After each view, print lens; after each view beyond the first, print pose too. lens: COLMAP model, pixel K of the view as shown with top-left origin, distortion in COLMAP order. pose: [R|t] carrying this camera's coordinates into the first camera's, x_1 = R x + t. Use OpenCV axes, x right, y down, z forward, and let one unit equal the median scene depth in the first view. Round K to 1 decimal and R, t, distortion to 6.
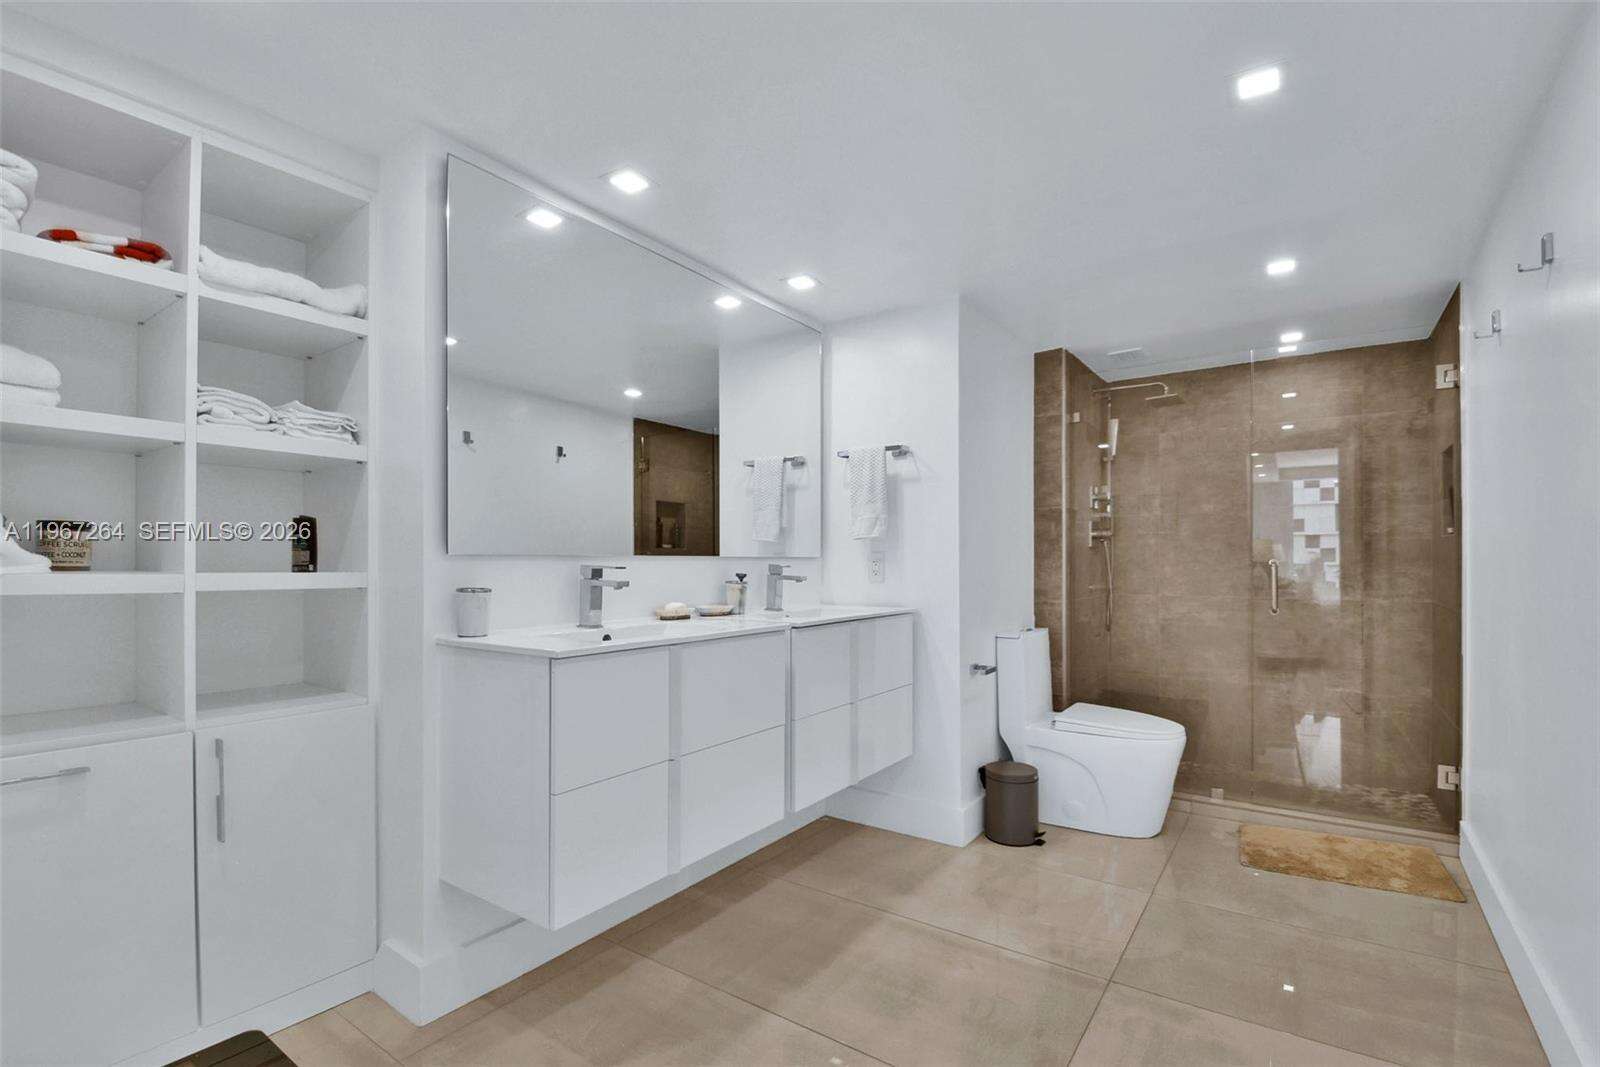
lens RADIAL K [[736.4, 0, 801.2], [0, 736.4, 541.9], [0, 0, 1]] dist [0.003598, -0.001528]
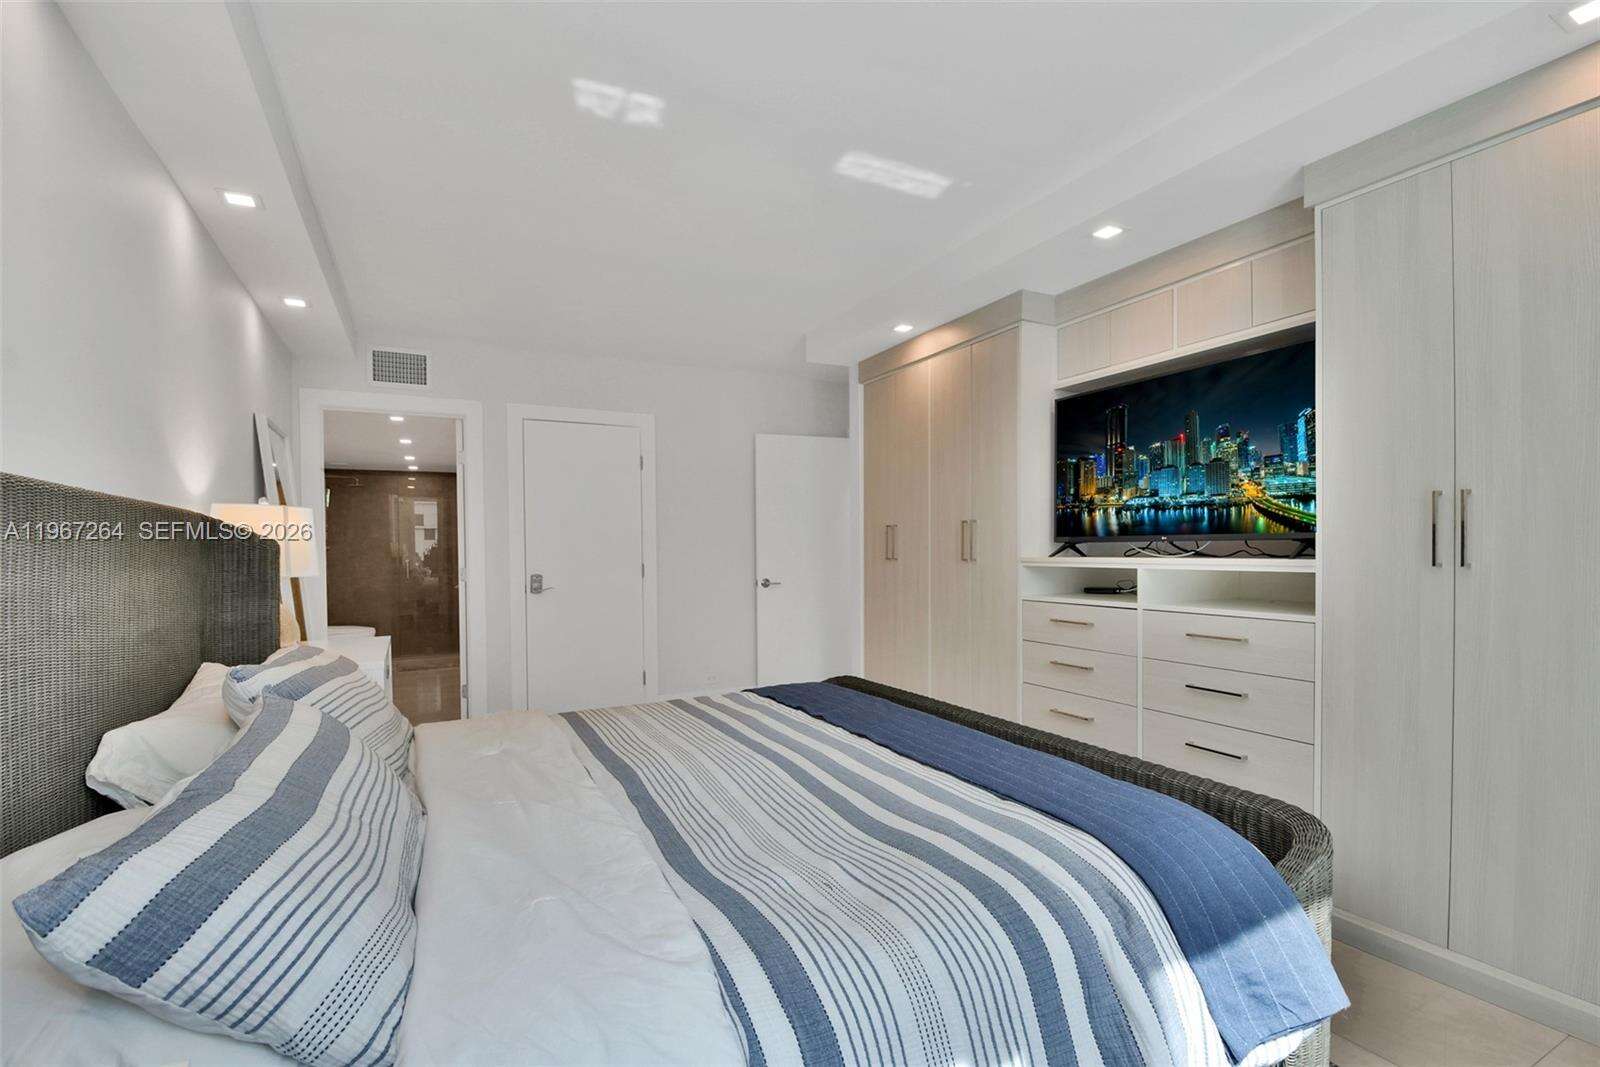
lens RADIAL K [[736.4, 0, 799.4], [0, 736.4, 537.1], [0, 0, 1]] dist [0.003598, -0.001528]
pose [[0.480403, -0.006103, 0.877026, -0.552763], [0.000892, 0.999979, 0.006470, -0.039026], [-0.877047, -0.002326, 0.480399, -0.827666]]
